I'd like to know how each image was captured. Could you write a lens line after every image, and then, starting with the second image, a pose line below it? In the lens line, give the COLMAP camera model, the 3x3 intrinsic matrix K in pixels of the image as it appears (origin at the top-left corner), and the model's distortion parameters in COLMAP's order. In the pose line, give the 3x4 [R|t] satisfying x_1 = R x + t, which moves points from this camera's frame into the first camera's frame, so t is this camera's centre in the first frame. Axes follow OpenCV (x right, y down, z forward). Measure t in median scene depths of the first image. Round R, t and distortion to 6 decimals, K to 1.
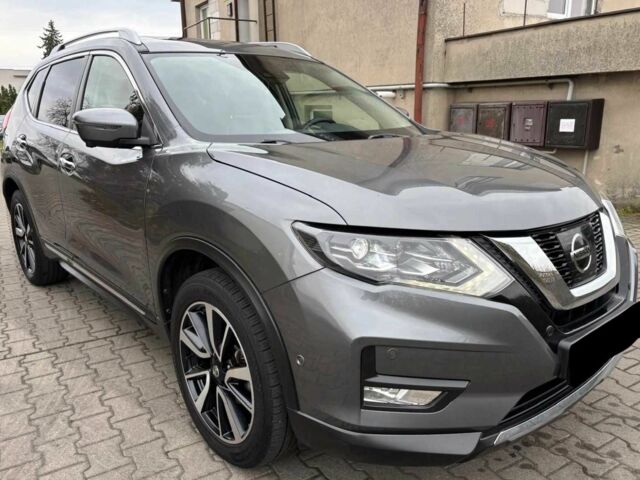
lens RADIAL K [[435.9, 0, 286.2], [0, 435.9, 252.0], [0, 0, 1]] dist [0.038673, -0.046913]
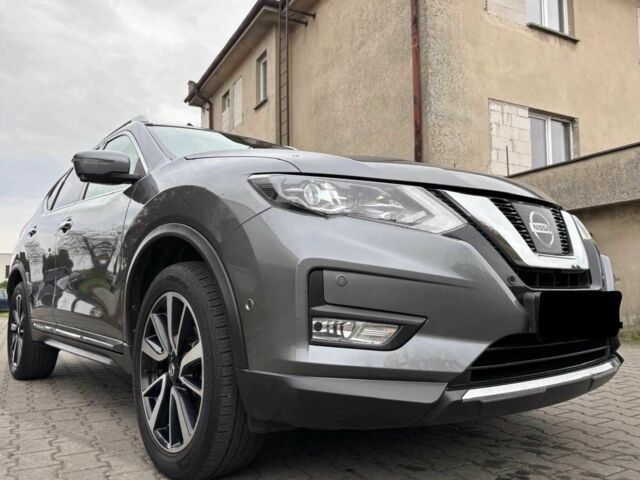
lens RADIAL K [[435.9, 0, 286.2], [0, 435.9, 252.0], [0, 0, 1]] dist [0.038673, -0.046913]
pose [[0.999573, 0.023235, -0.017715, 0.094034], [-0.027384, 0.956409, -0.290744, 0.305718], [0.010188, 0.291105, 0.956637, 0.049077]]
